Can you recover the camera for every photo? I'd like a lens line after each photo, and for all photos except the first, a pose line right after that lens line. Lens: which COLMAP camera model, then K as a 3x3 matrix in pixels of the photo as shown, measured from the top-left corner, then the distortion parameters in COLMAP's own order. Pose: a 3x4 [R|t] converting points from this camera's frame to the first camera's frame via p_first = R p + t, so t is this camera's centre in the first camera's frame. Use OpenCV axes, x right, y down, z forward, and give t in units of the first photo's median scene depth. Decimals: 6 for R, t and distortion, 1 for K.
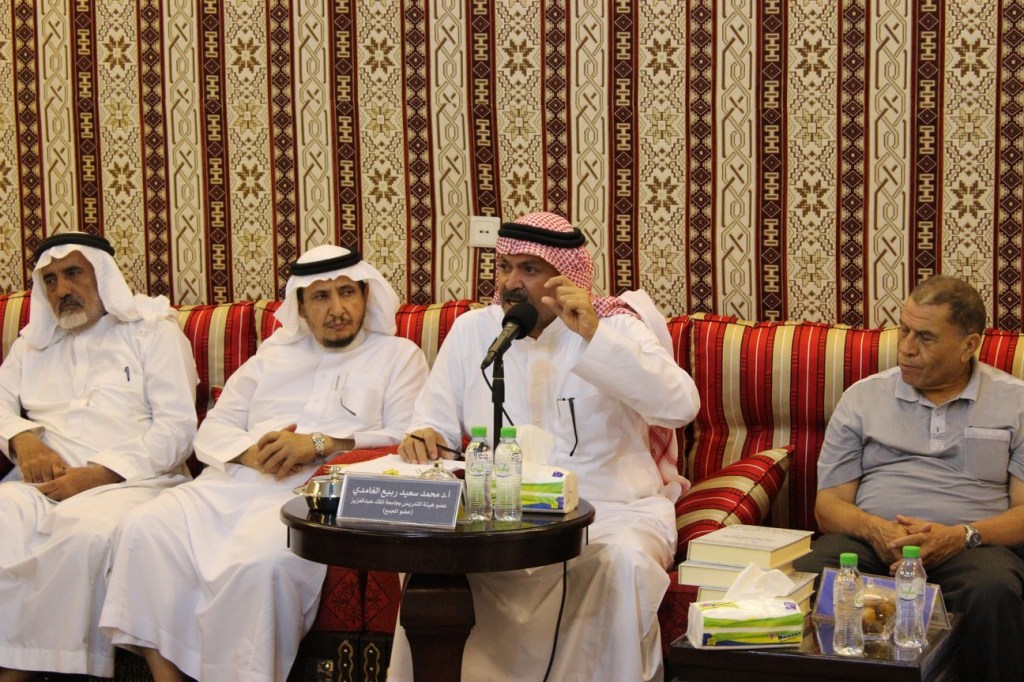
lens RADIAL K [[2292.0, 0, 513.8], [0, 2292.0, 338.5], [0, 0, 1]] dist [0.100937, 0.000000]
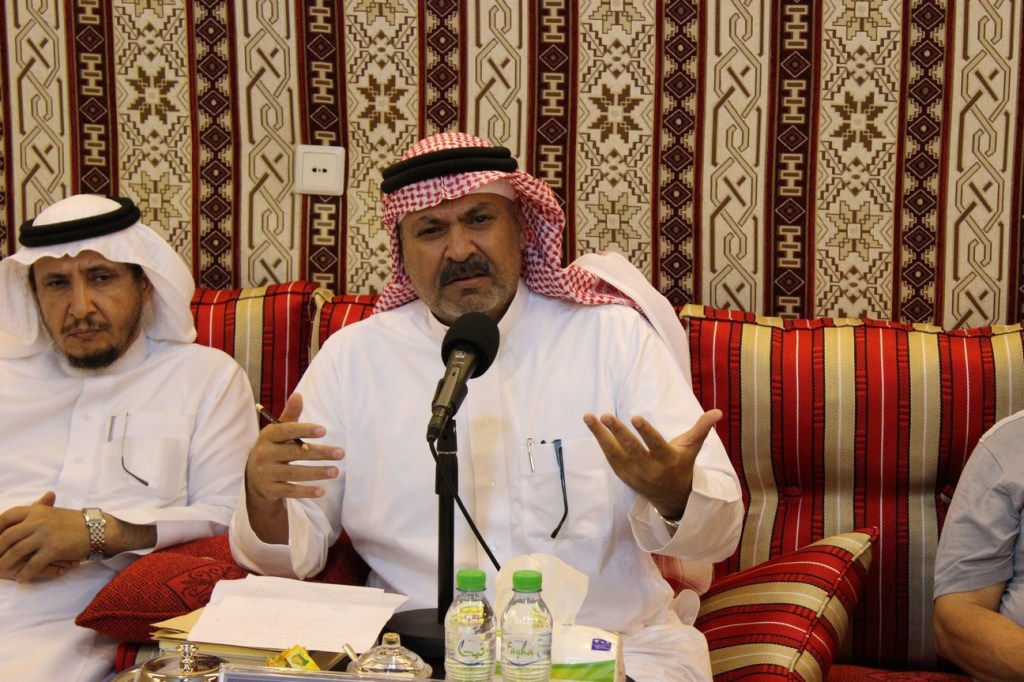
lens RADIAL K [[2292.0, 0, 531.8], [0, 2292.0, 318.6], [0, 0, 1]] dist [0.100937, 0.000000]
pose [[0.982416, -0.010554, 0.186406, -0.076441], [0.004526, 0.999454, 0.032736, -0.027227], [-0.186650, -0.031316, 0.981927, 0.383642]]
